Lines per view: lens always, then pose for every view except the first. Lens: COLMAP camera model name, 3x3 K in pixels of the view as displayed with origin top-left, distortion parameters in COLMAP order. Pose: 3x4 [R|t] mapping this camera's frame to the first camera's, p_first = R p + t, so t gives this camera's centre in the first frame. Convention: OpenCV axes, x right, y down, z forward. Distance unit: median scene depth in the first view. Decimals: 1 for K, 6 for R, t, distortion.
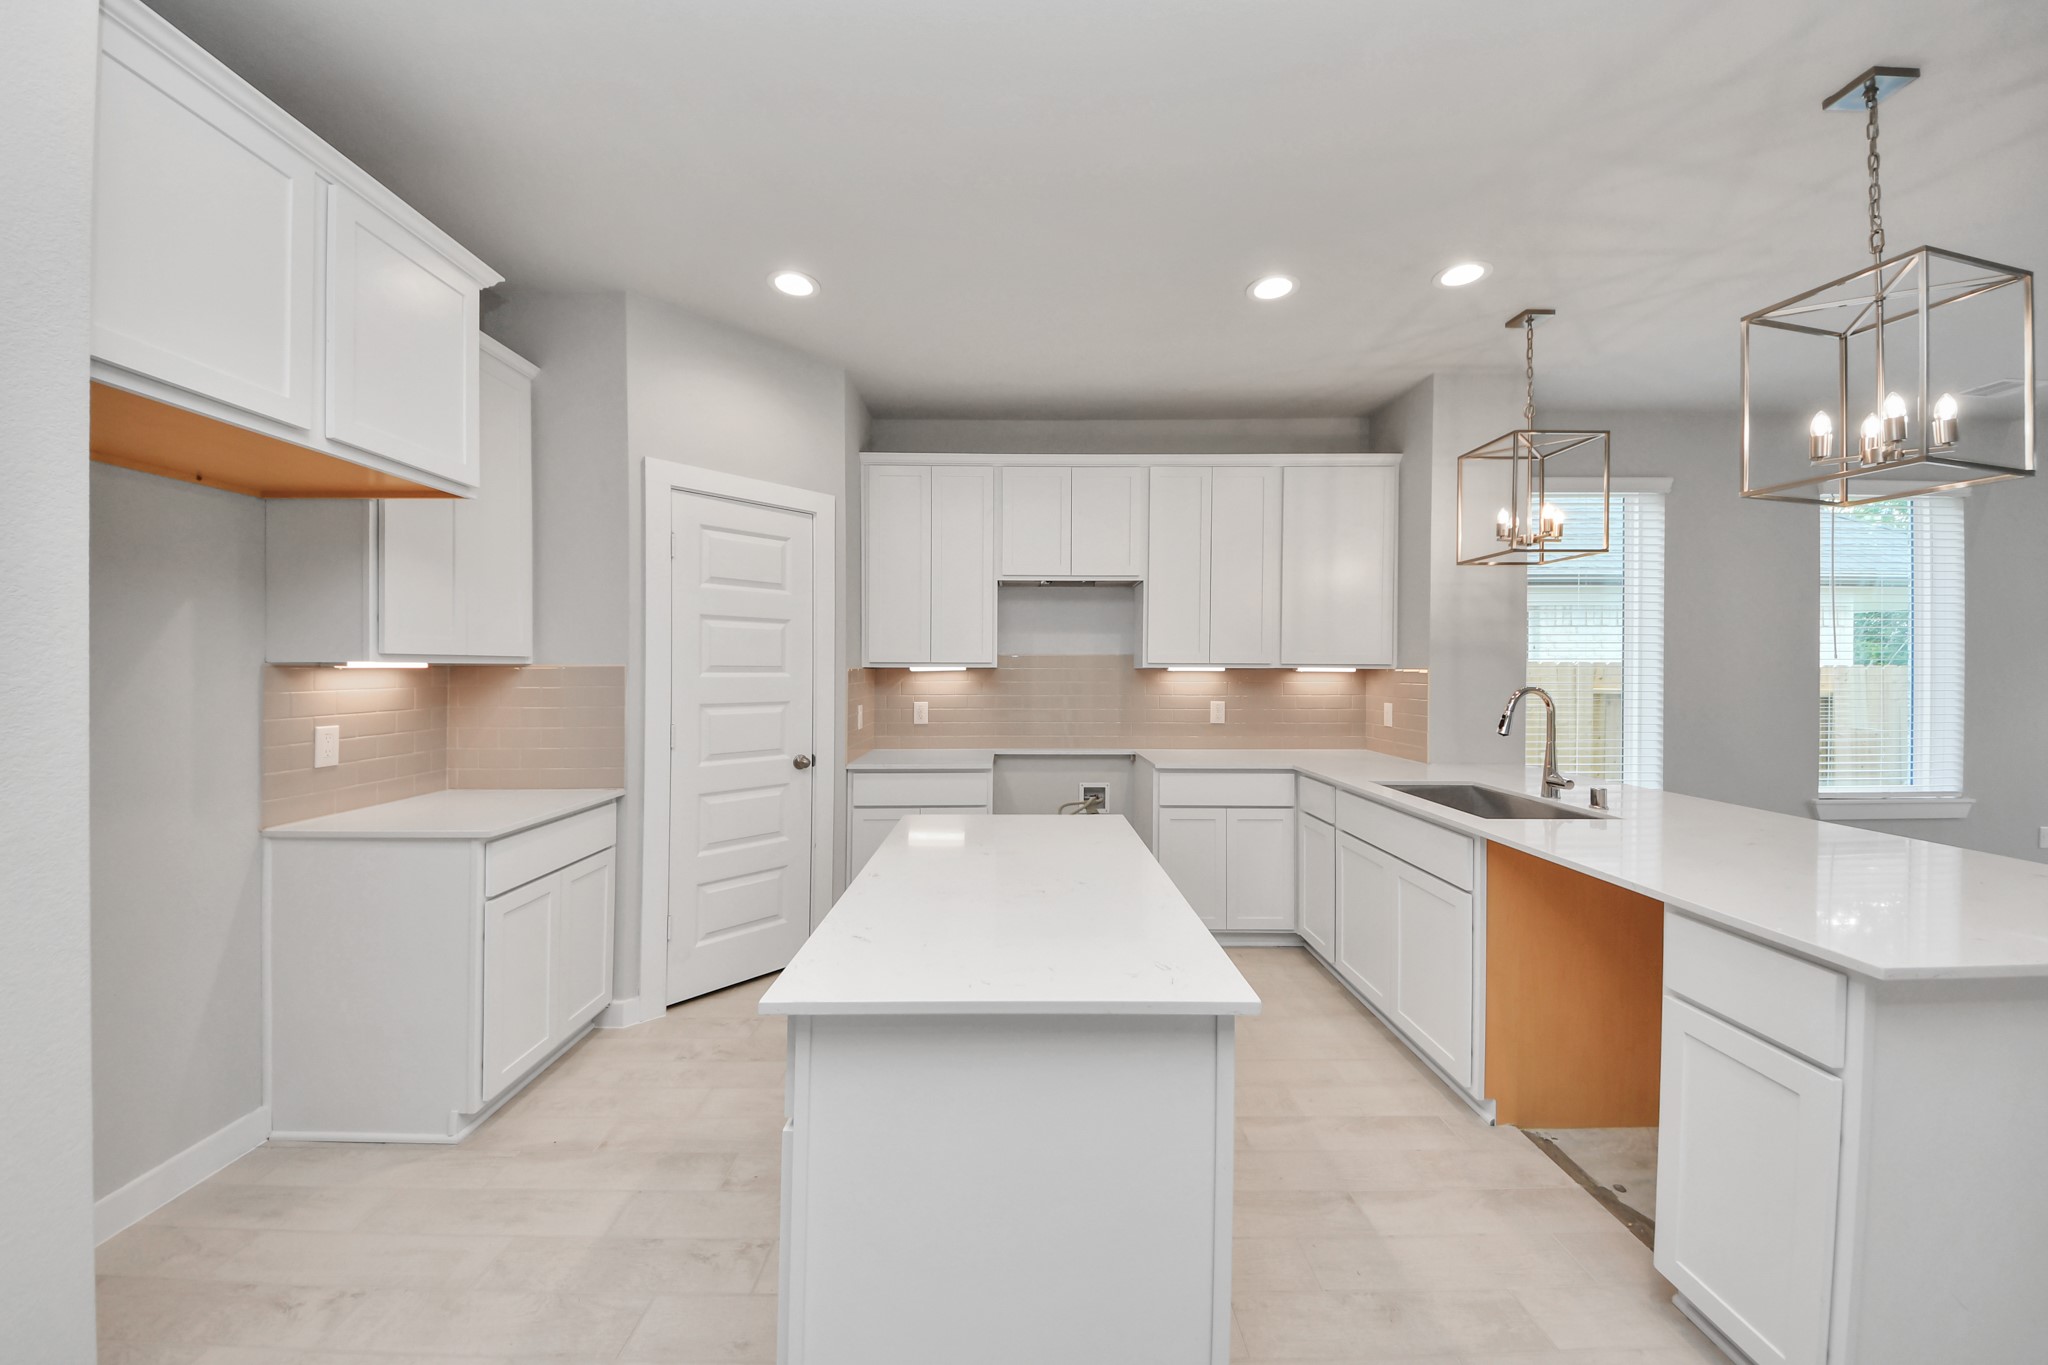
lens RADIAL K [[746.2, 0, 1014.1], [0, 746.2, 665.7], [0, 0, 1]] dist [-0.003469, -0.004292]
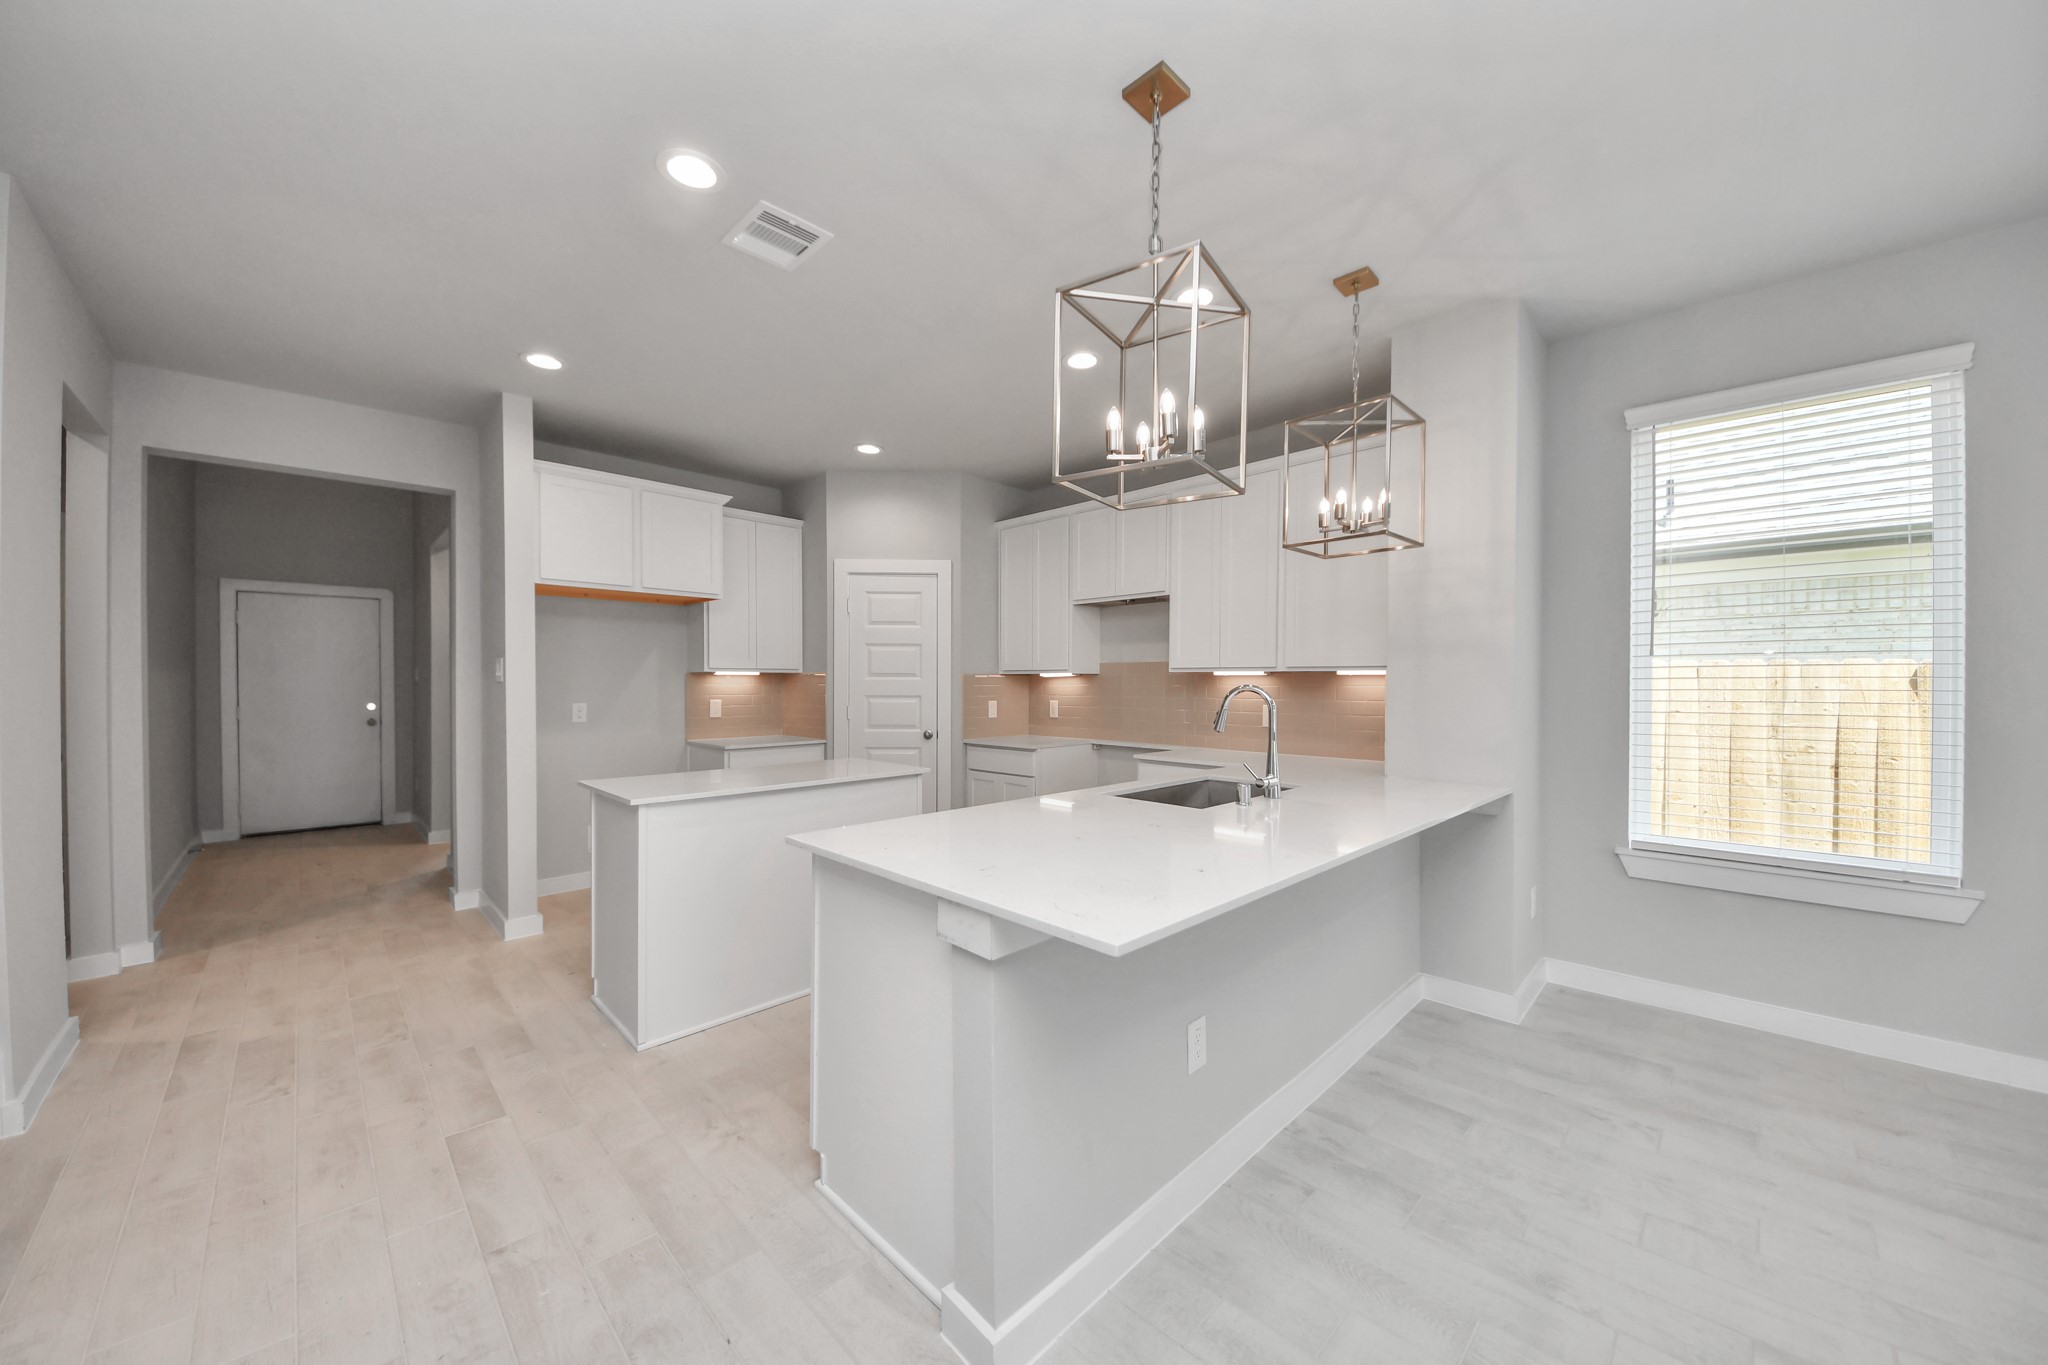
lens RADIAL K [[746.2, 0, 1040.8], [0, 746.2, 672.8], [0, 0, 1]] dist [-0.003469, -0.004292]
pose [[0.696104, -0.009200, -0.717882, 0.847359], [0.002863, 0.999946, -0.010038, 0.013837], [0.717935, 0.004932, 0.696092, 0.073448]]
